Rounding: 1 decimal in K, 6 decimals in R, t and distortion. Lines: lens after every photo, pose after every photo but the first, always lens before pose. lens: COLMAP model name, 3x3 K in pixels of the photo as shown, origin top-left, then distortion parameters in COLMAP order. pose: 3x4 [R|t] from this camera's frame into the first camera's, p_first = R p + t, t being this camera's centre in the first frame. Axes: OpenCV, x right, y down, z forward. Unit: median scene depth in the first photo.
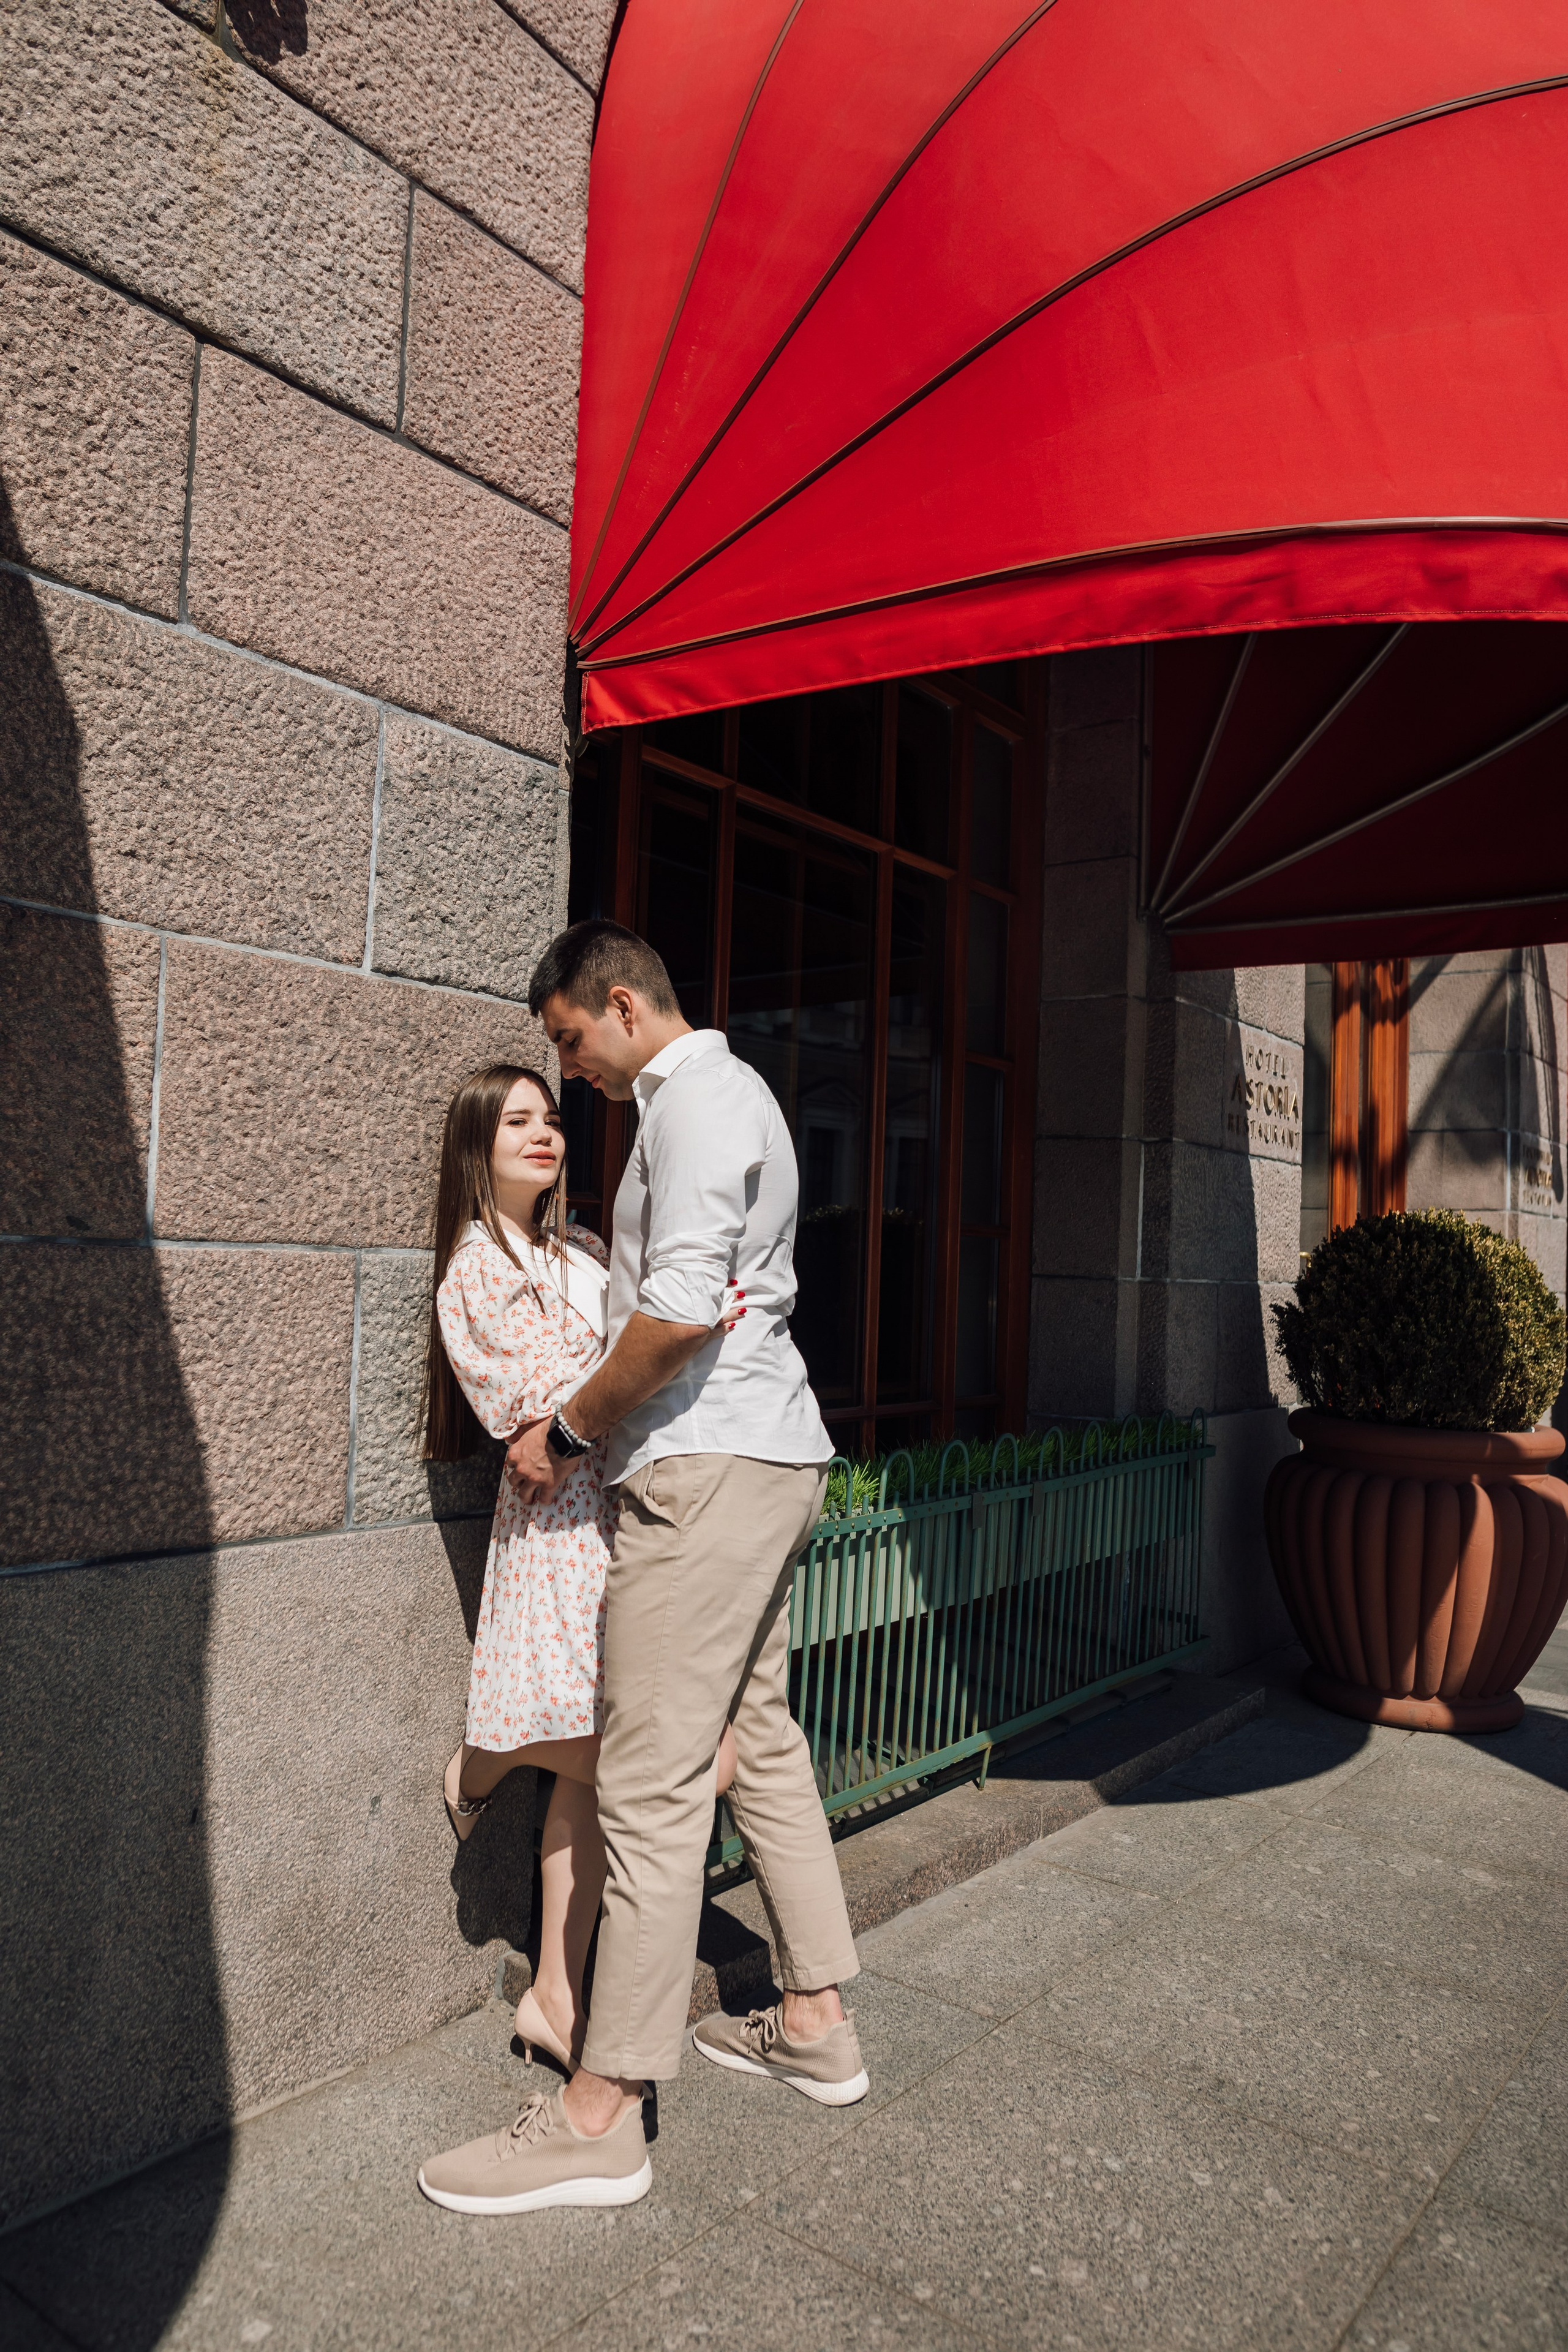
lens RADIAL K [[1632.9, 0, 784.0], [0, 1632.9, 1176.0], [0, 0, 1]] dist [-0.051457, 0.046146]
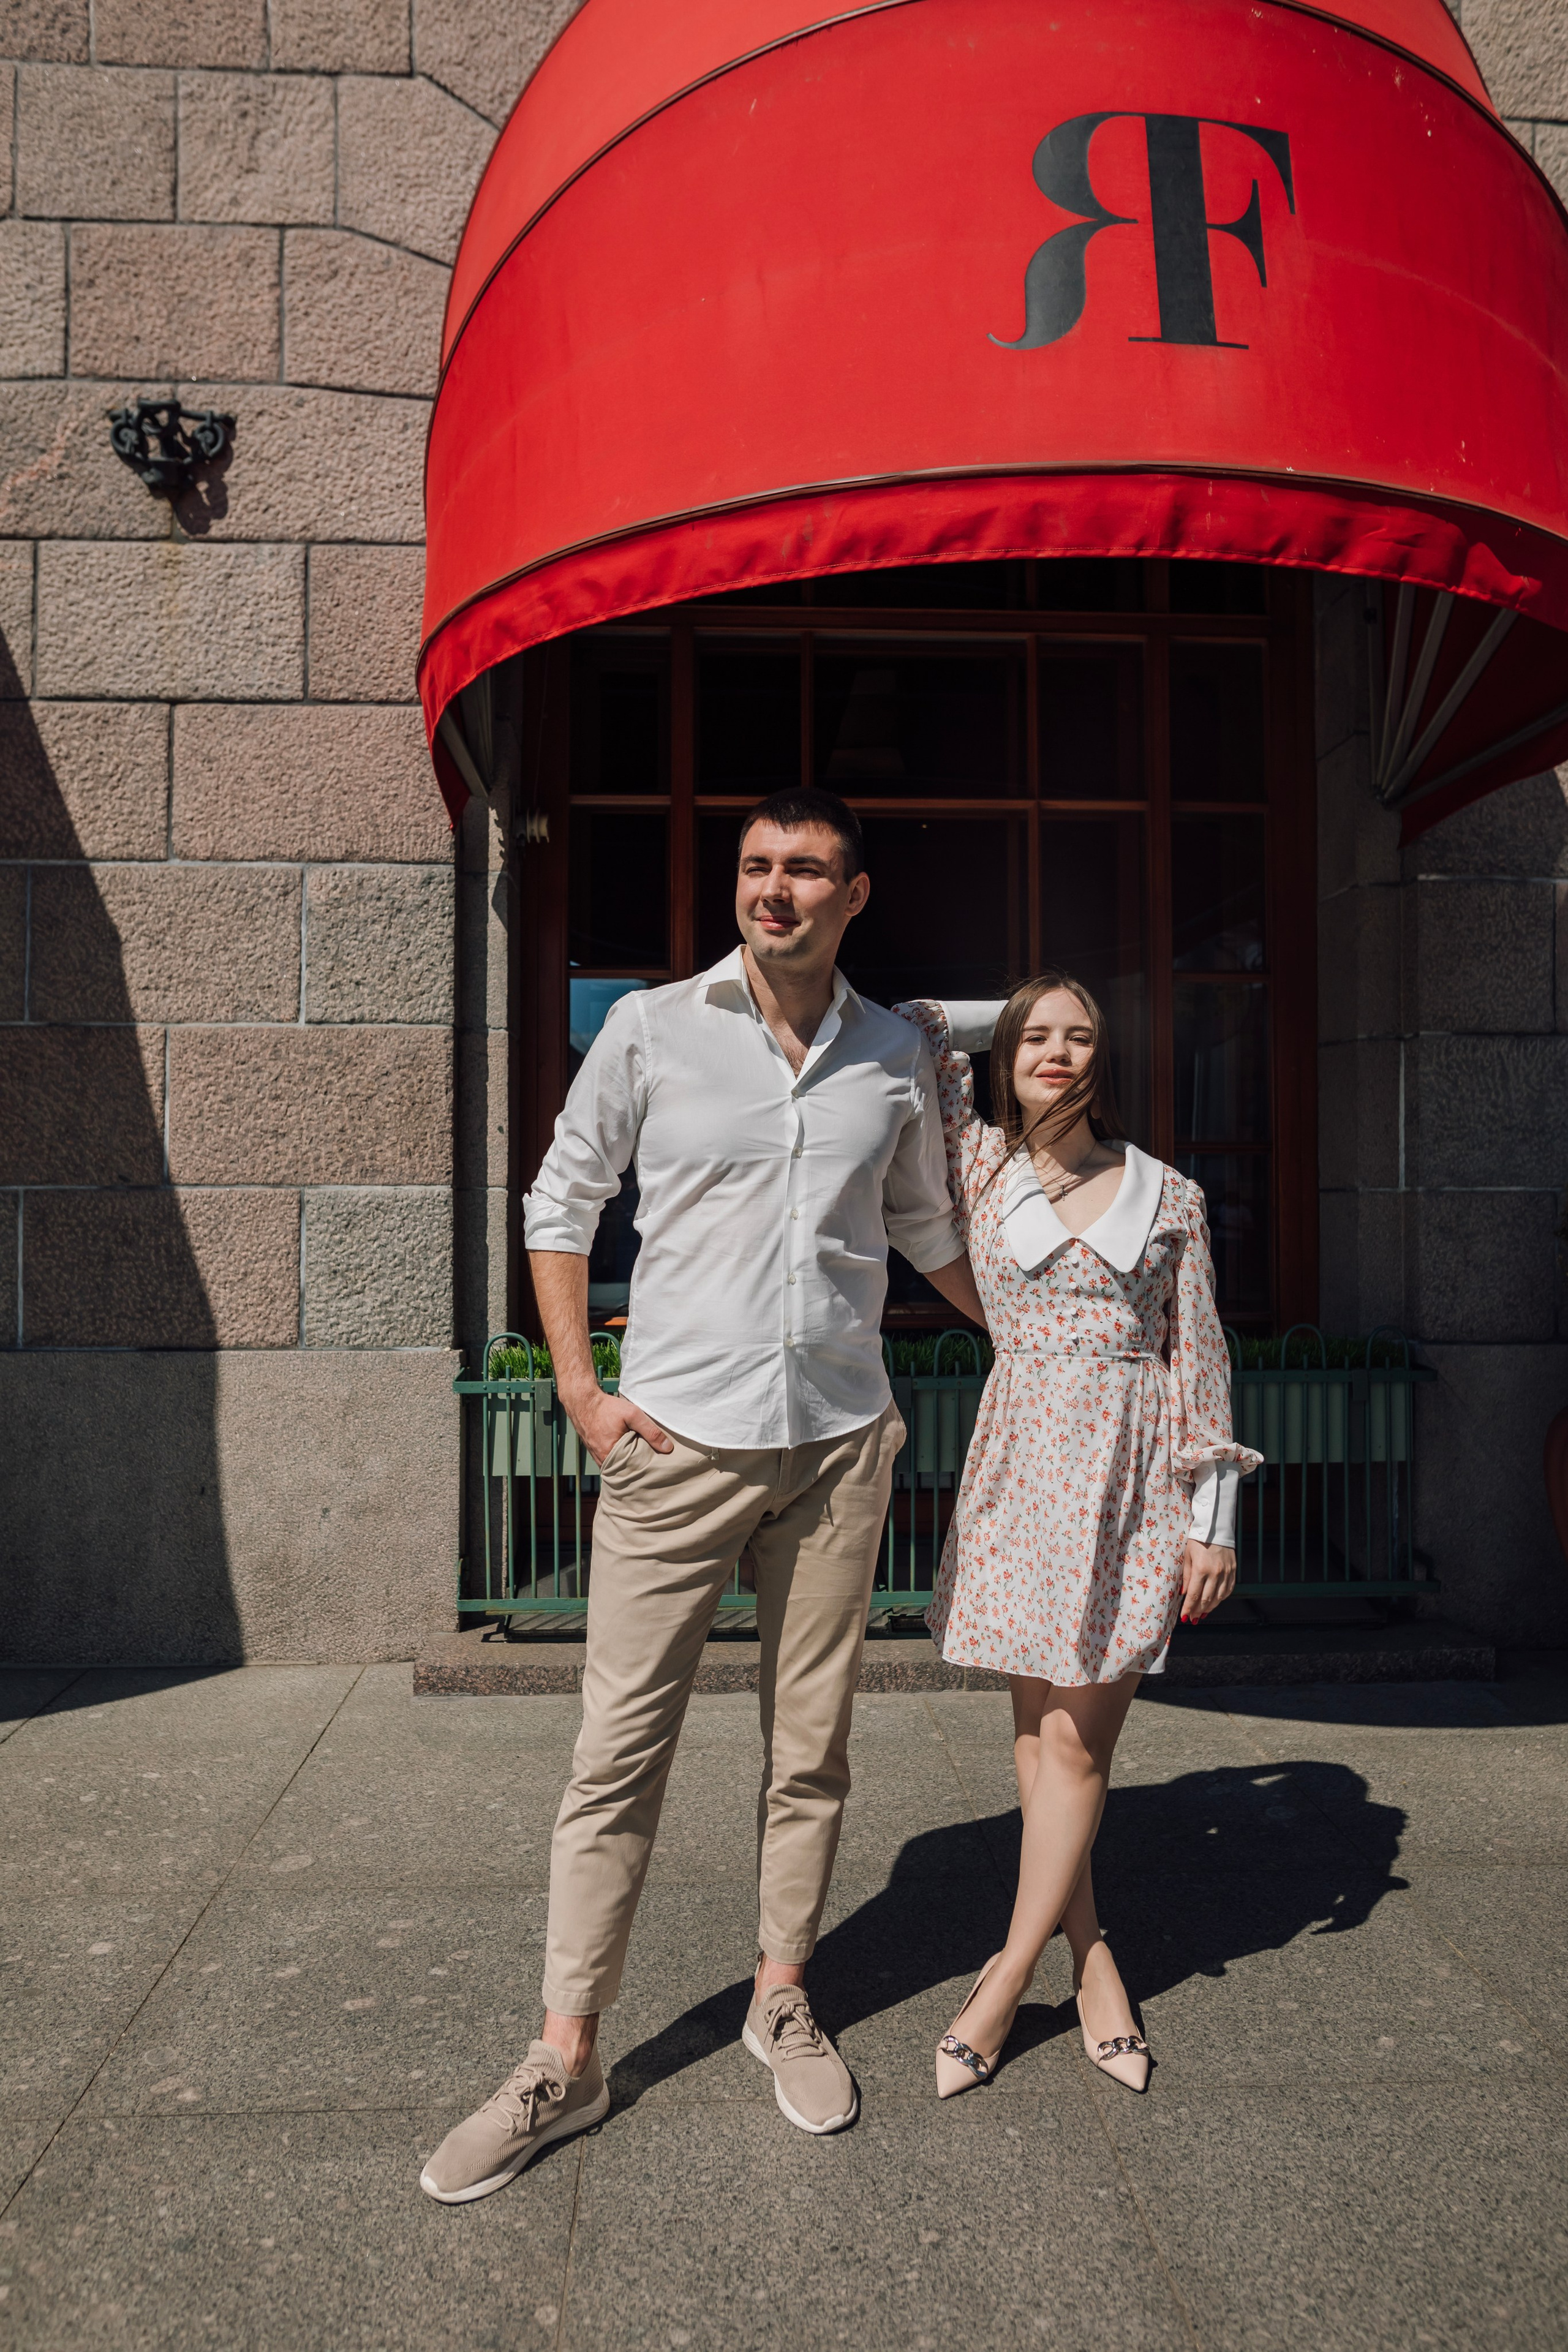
lens RADIAL K [[1671.0, 0, 784.0], [0, 1671.0, 1176.0], [0, 0, 1]] dist [-0.038602, 0.044955]
pose [[0.637241, -0.052976, -0.768841, 1.466824], [0.065037, 0.997772, -0.014846, 0.096356], [0.767915, -0.040543, 0.639267, 0.276608]]
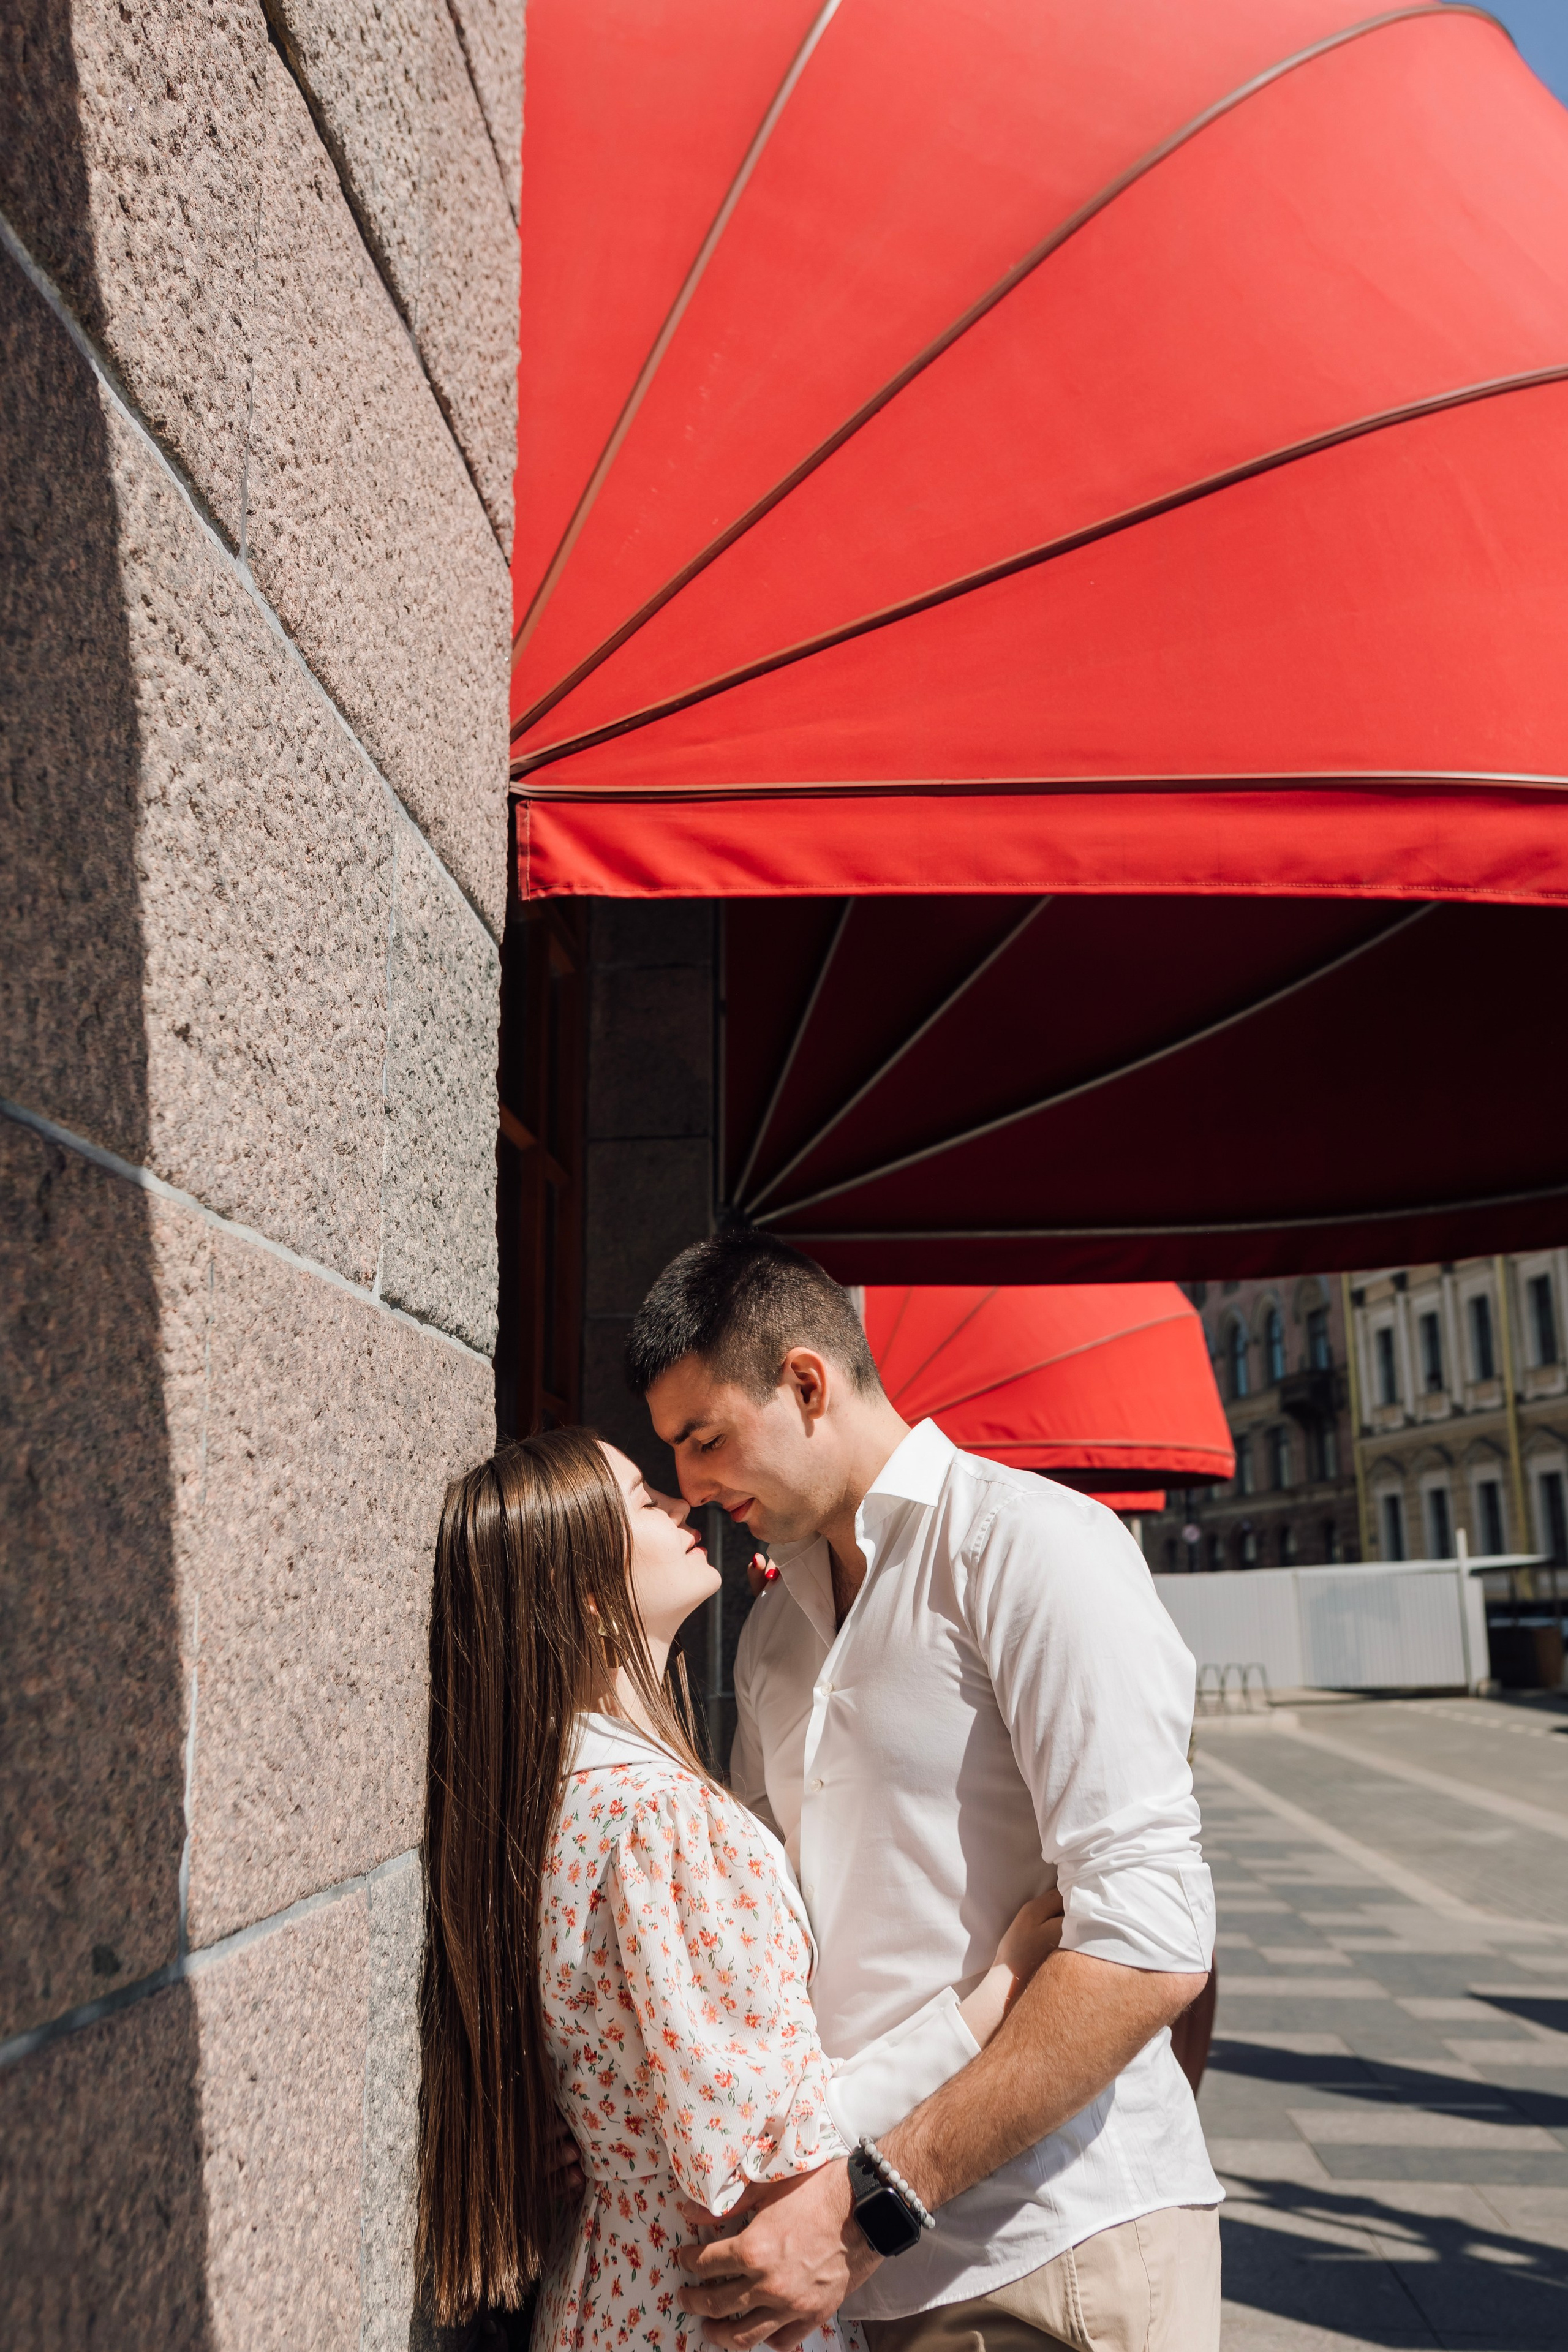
lens RADIAL K [[1911.1, 0, 784.0], [0, 1911.1, 1176.0], [0, 0, 1]] dist [-0.025922, 0.045925]
pose [[0.843635, 0.072608, 0.531984, -0.489906], [0.013023, 0.987755, -0.155466, -0.073054], [-0.536759, 0.138085, 0.832360, 0.453293]]
